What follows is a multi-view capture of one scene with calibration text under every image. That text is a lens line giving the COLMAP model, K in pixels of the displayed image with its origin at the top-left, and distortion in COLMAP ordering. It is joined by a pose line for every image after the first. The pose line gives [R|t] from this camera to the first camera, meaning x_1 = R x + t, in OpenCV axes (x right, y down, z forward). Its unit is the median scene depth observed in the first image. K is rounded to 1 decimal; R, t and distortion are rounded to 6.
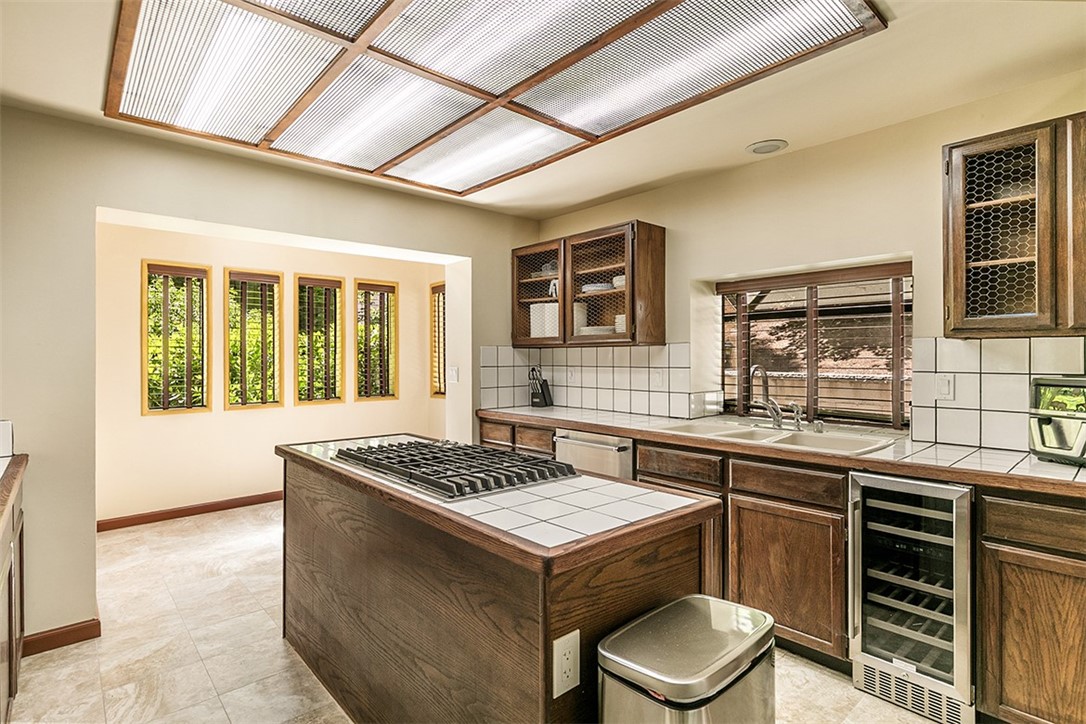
lens RADIAL K [[537.6, 0, 543.1], [0, 537.6, 361.4], [0, 0, 1]] dist [0.003999, 0.000154]
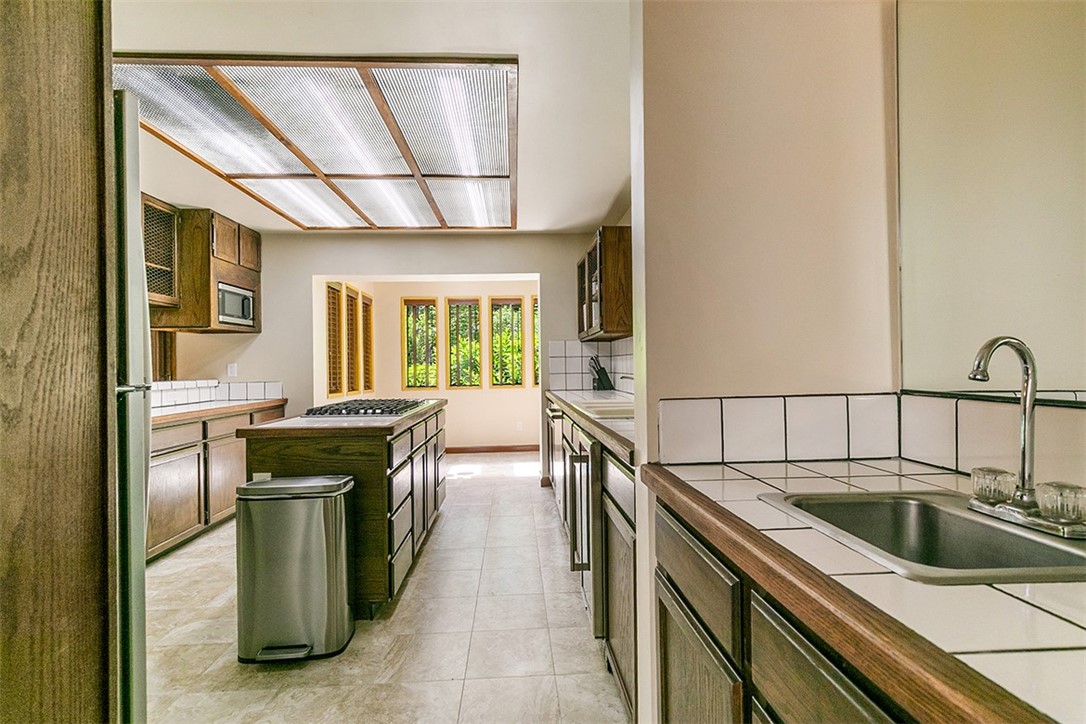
lens RADIAL K [[494.9, 0, 541.8], [0, 494.9, 361.5], [0, 0, 1]] dist [-0.000528, 0.000010]
pose [[0.784341, -0.002411, -0.620326, 0.594671], [-0.004595, 0.999942, -0.009696, 0.032433], [0.620313, 0.010455, 0.784285, 0.060015]]
